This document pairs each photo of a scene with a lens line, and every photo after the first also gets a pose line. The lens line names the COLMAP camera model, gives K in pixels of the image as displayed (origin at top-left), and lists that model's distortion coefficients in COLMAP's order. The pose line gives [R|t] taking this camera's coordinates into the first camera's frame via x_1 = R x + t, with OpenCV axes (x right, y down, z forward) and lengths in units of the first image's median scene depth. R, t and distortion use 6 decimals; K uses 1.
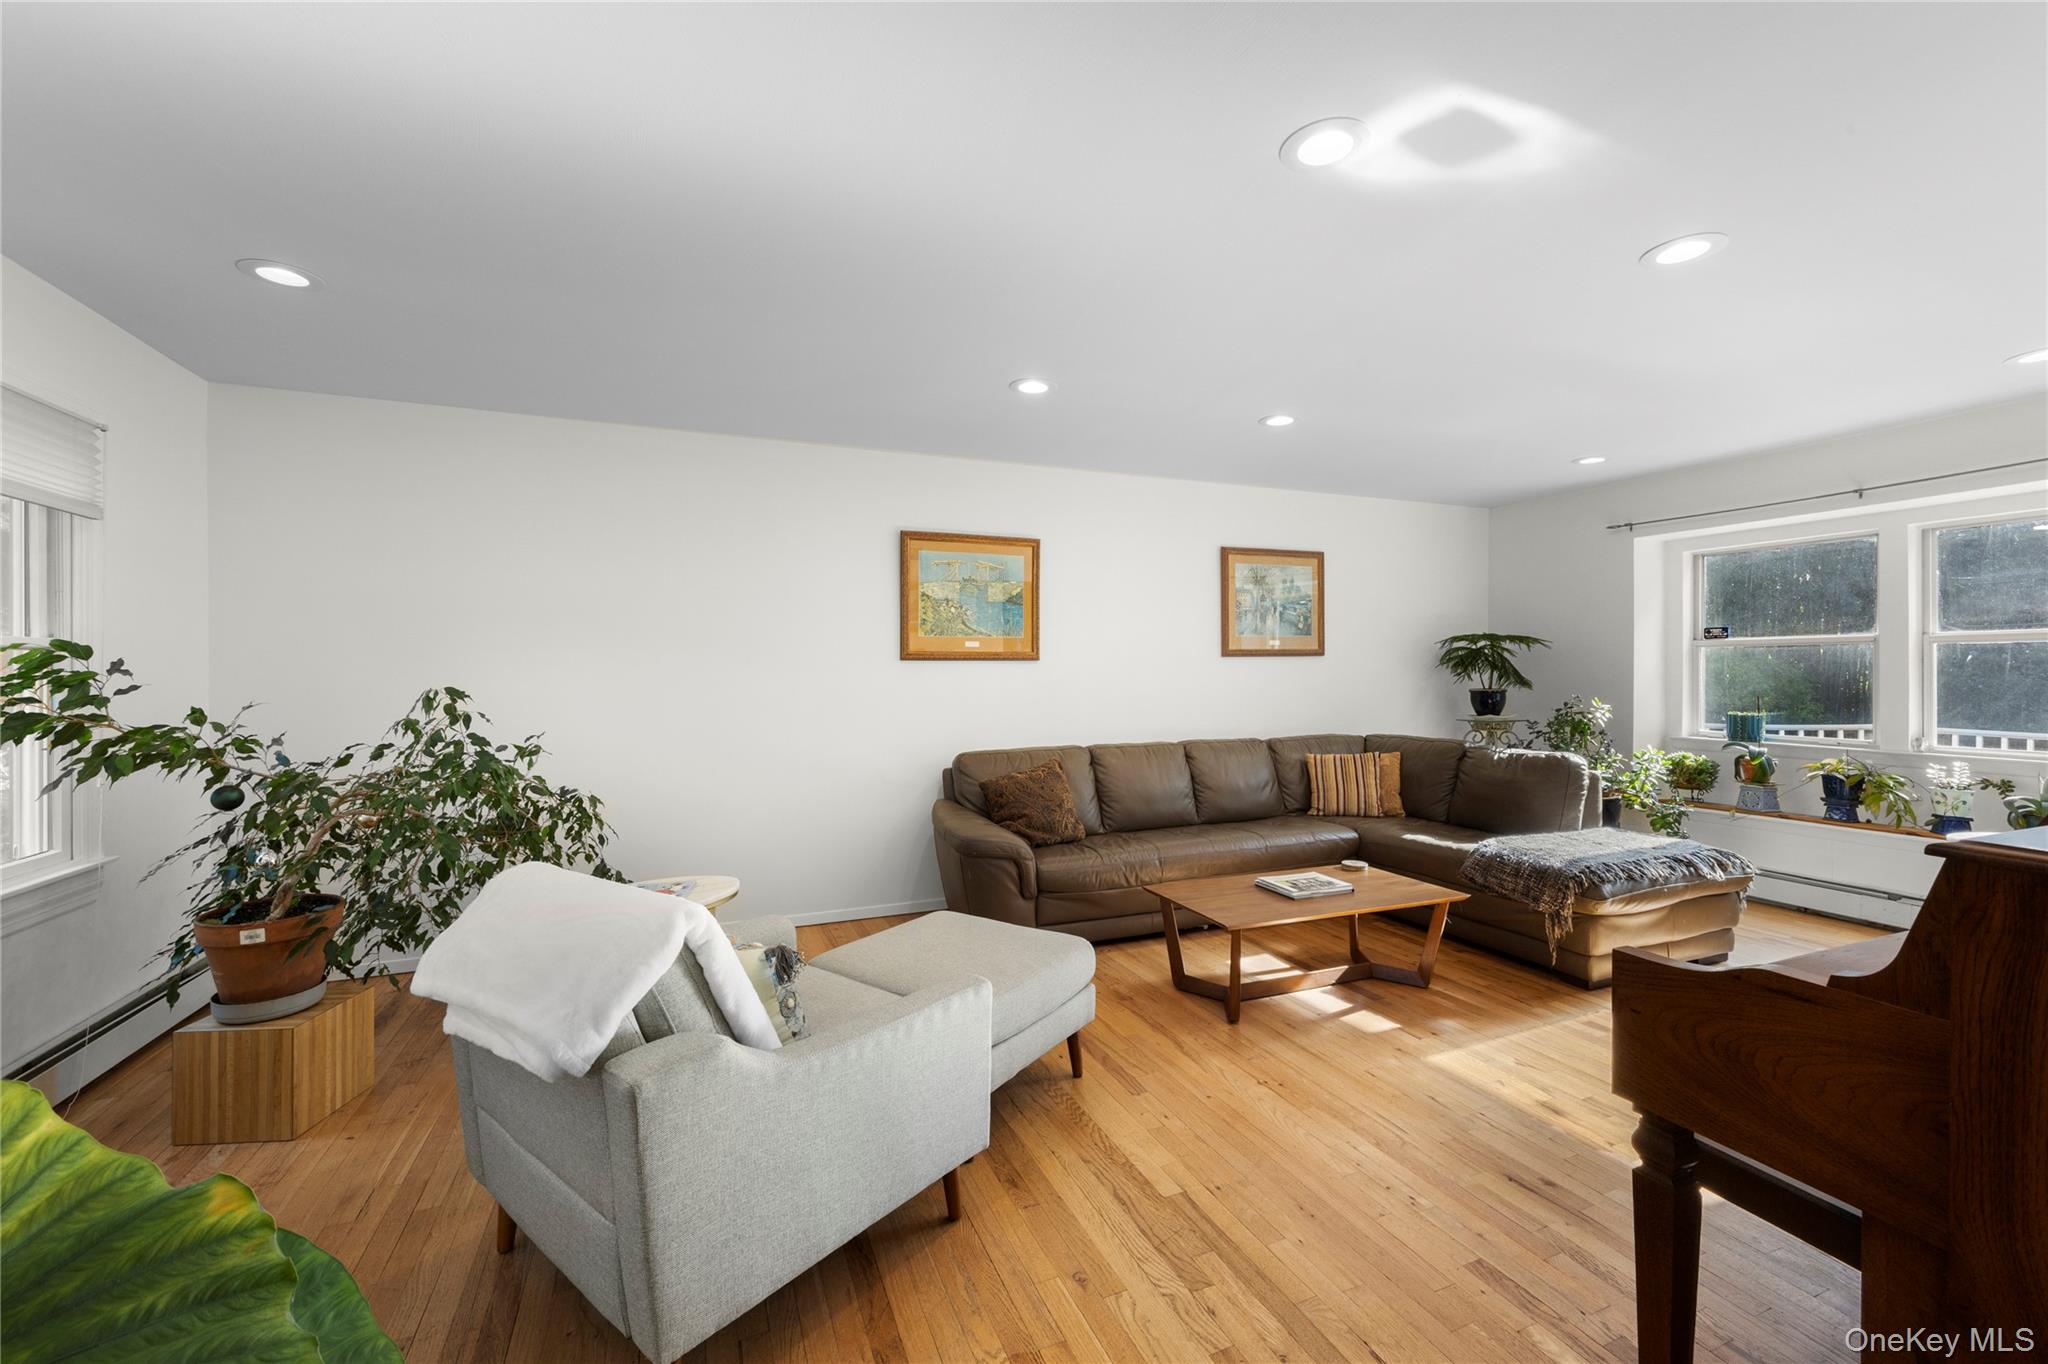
lens RADIAL K [[804.6, 0, 1017.8], [0, 804.6, 673.7], [0, 0, 1]] dist [0.001205, 0.000247]
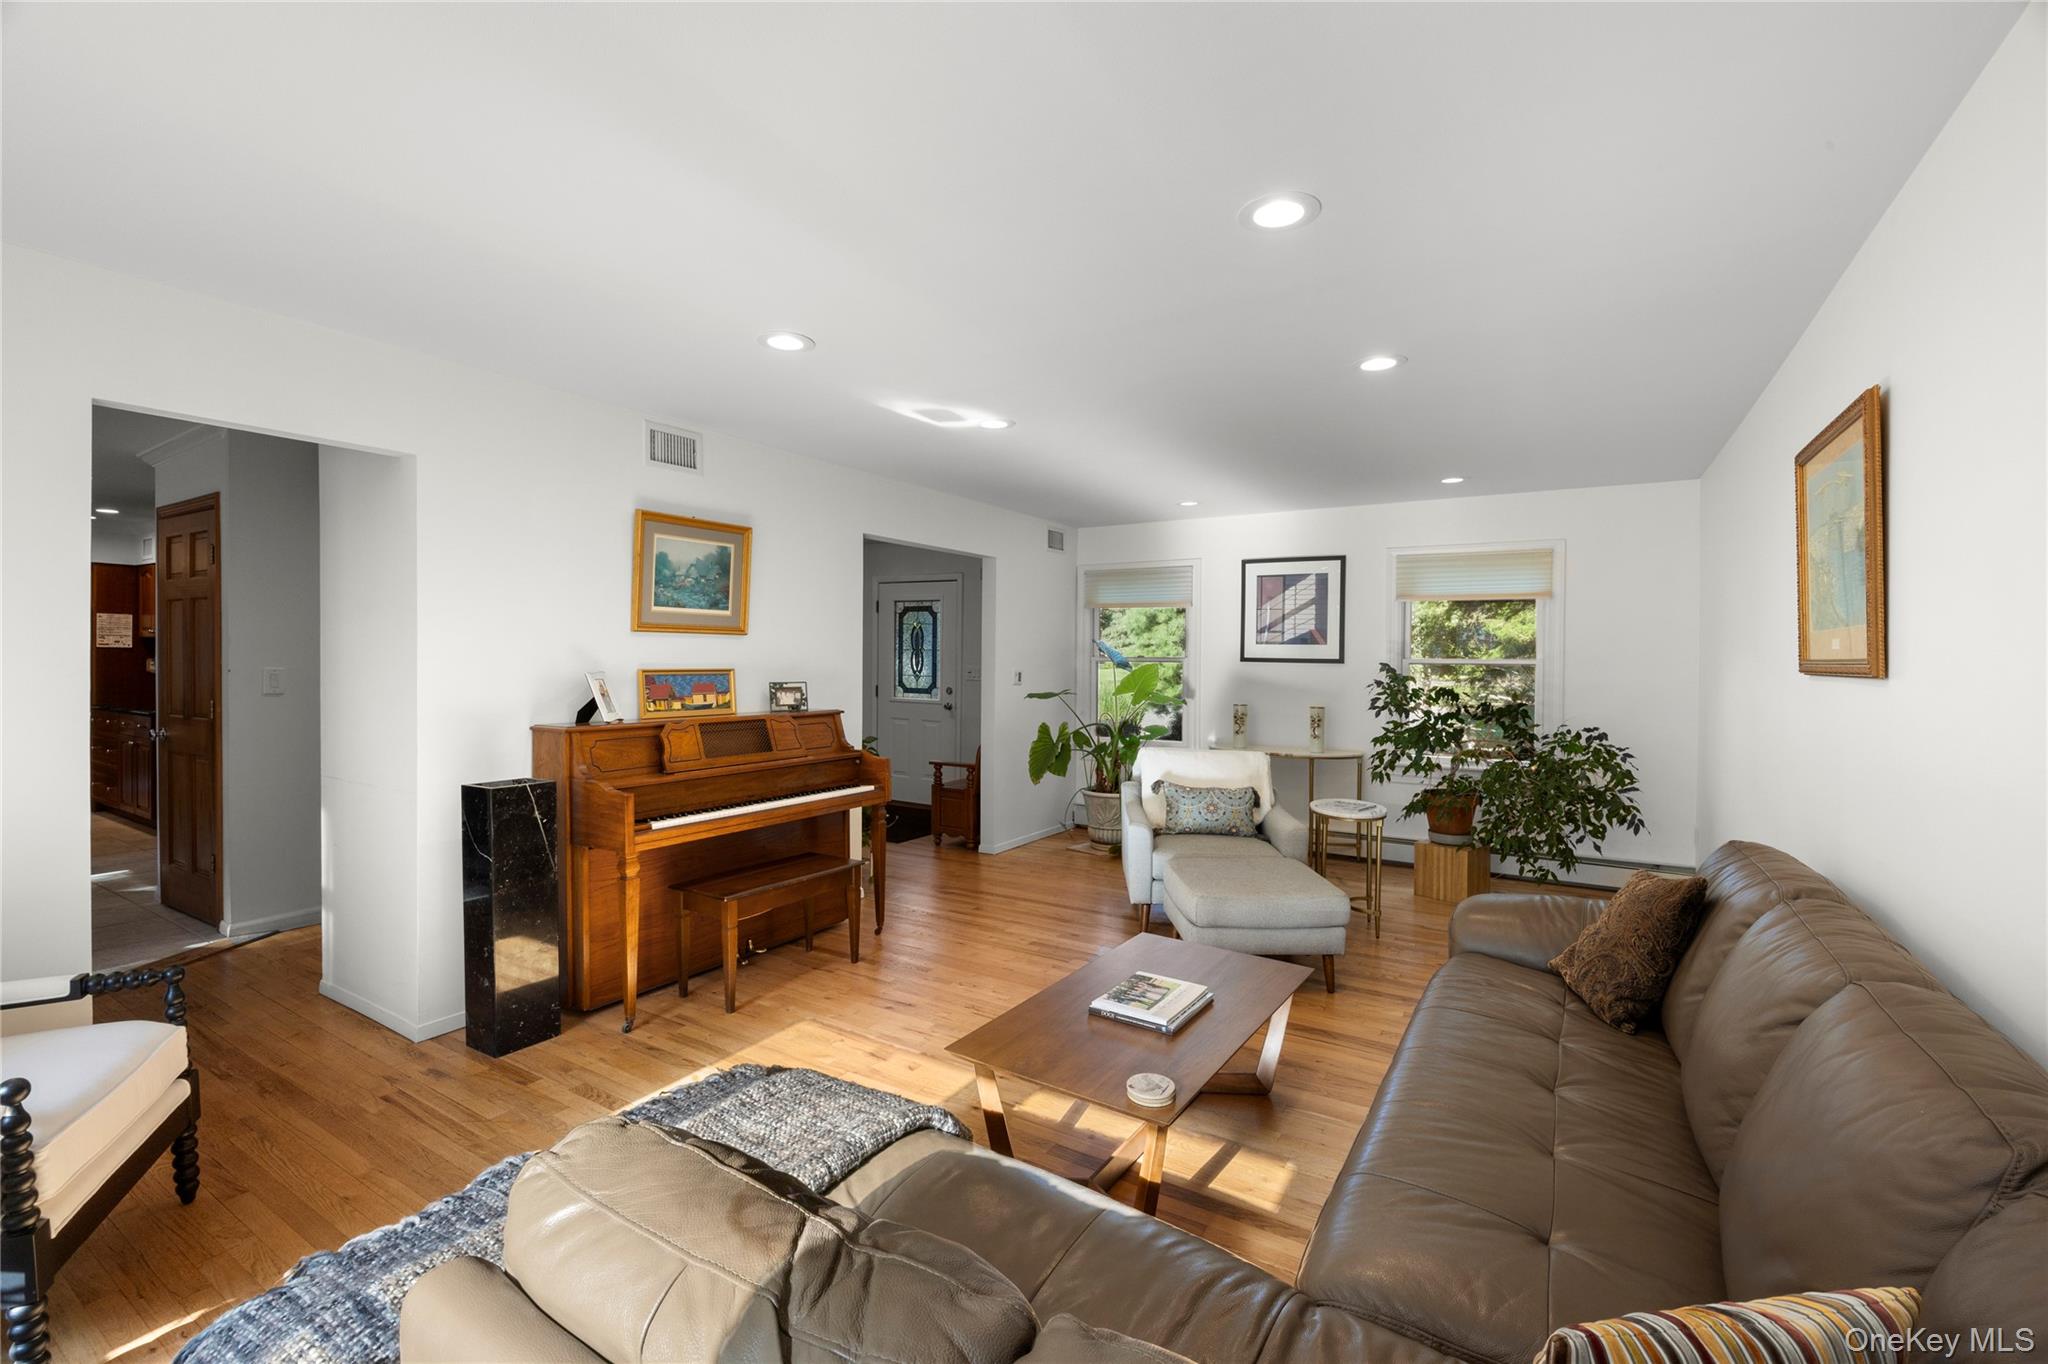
lens RADIAL K [[883.5, 0, 1023.3], [0, 883.5, 675.1], [0, 0, 1]] dist [-0.016856, 0.000559]
pose [[-0.814075, 0.000208, -0.580759, 0.681034], [-0.006426, 0.999935, 0.009365, -0.020522], [0.580724, 0.011356, -0.814021, 1.200111]]
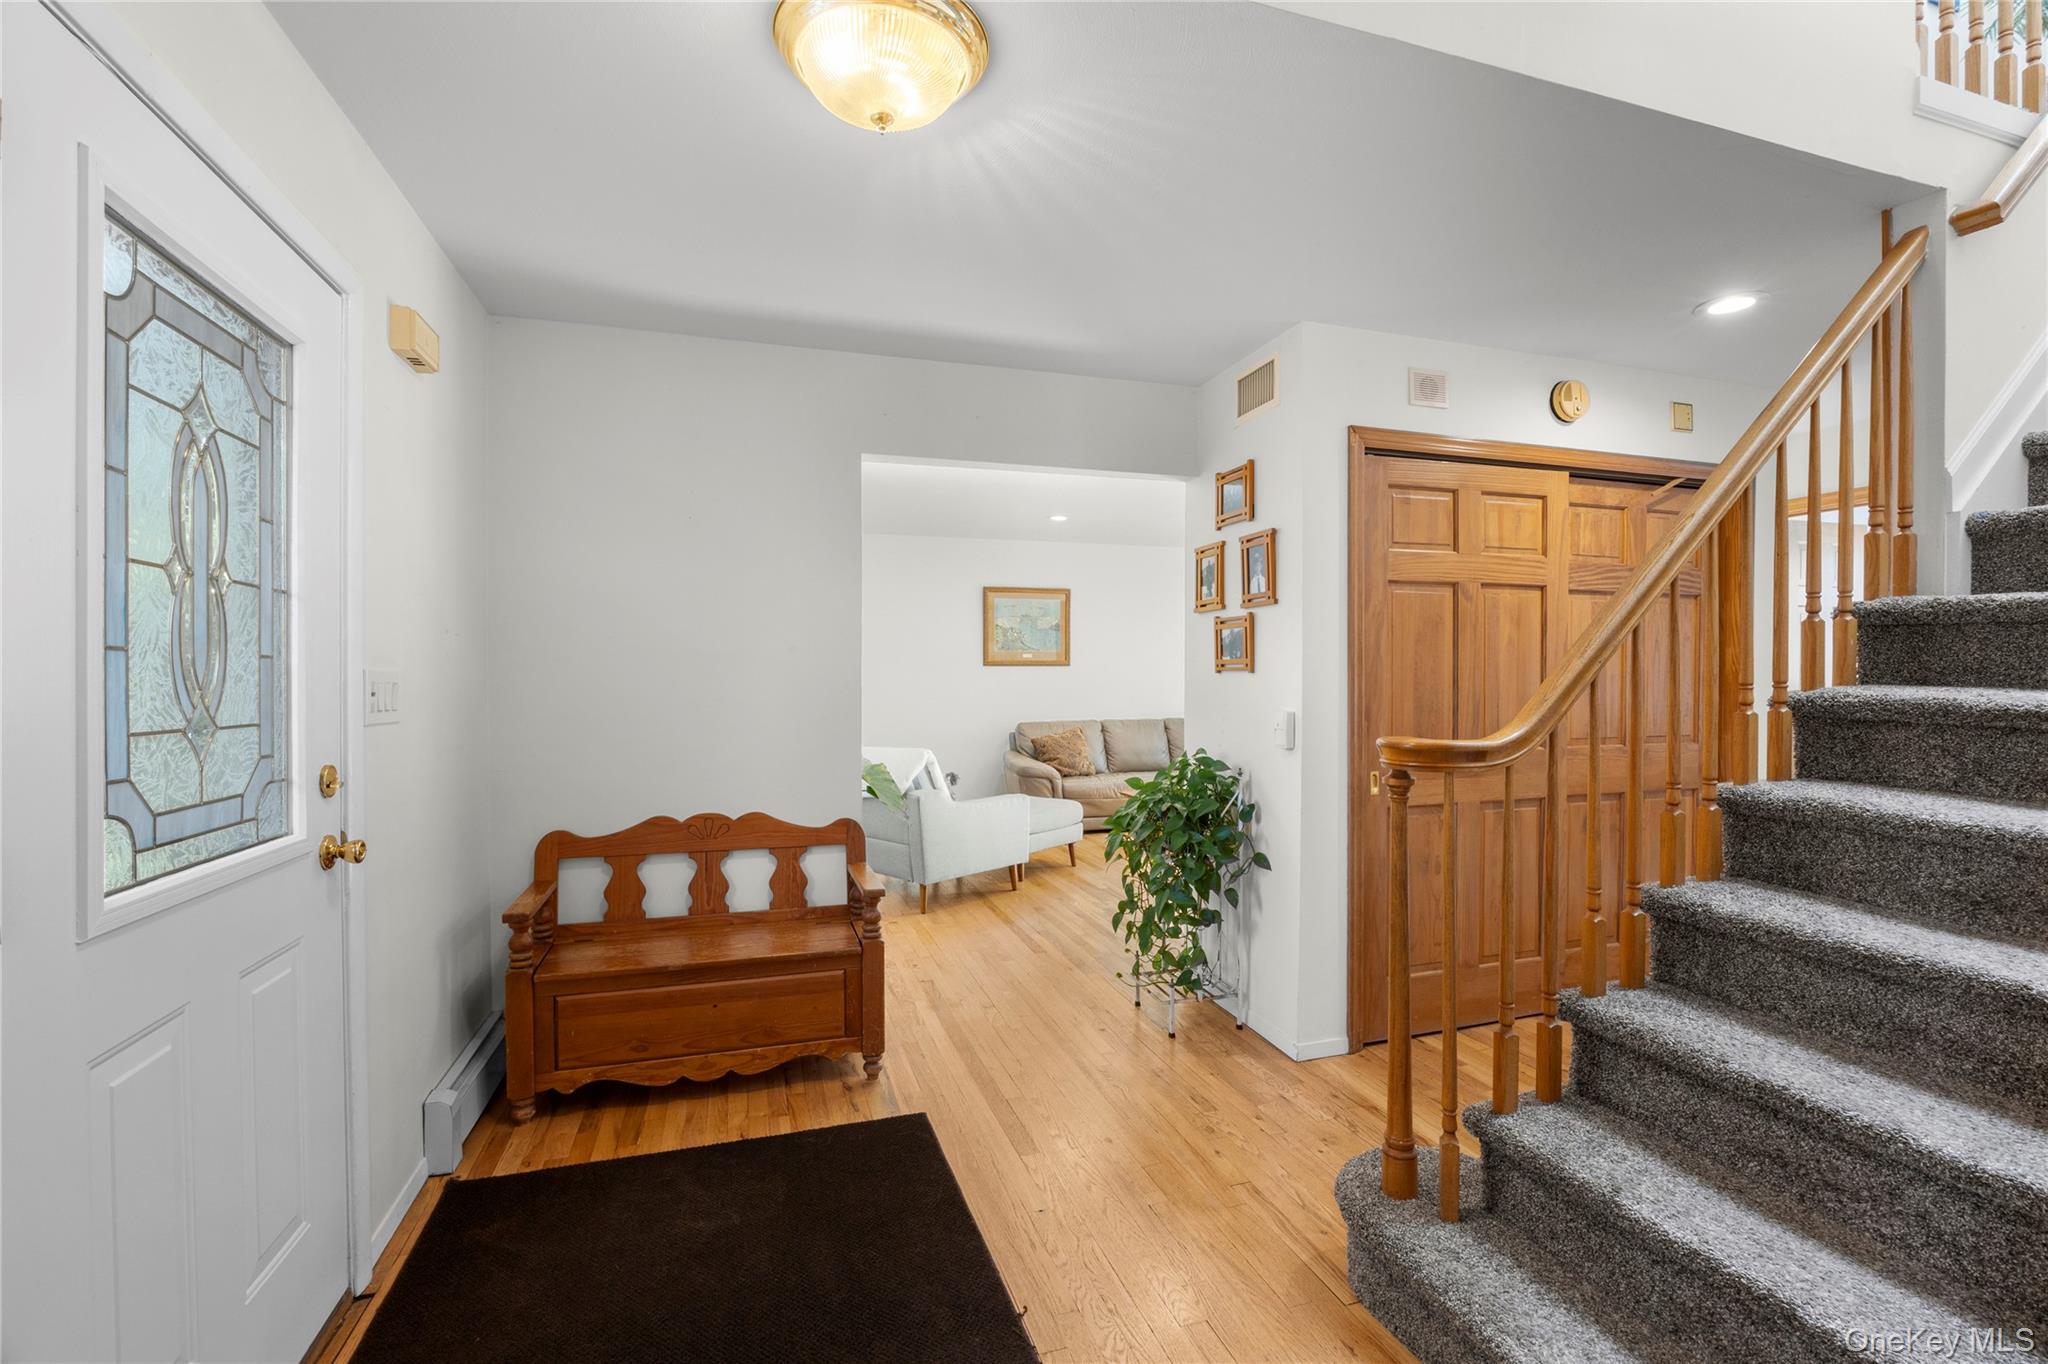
lens RADIAL K [[883.5, 0, 1022.8], [0, 883.5, 675.7], [0, 0, 1]] dist [-0.016856, 0.000559]
pose [[0.997097, 0.002933, -0.076081, 0.072176], [-0.002652, 0.999989, 0.003799, -0.003229], [0.076091, -0.003586, 0.997094, -0.800883]]
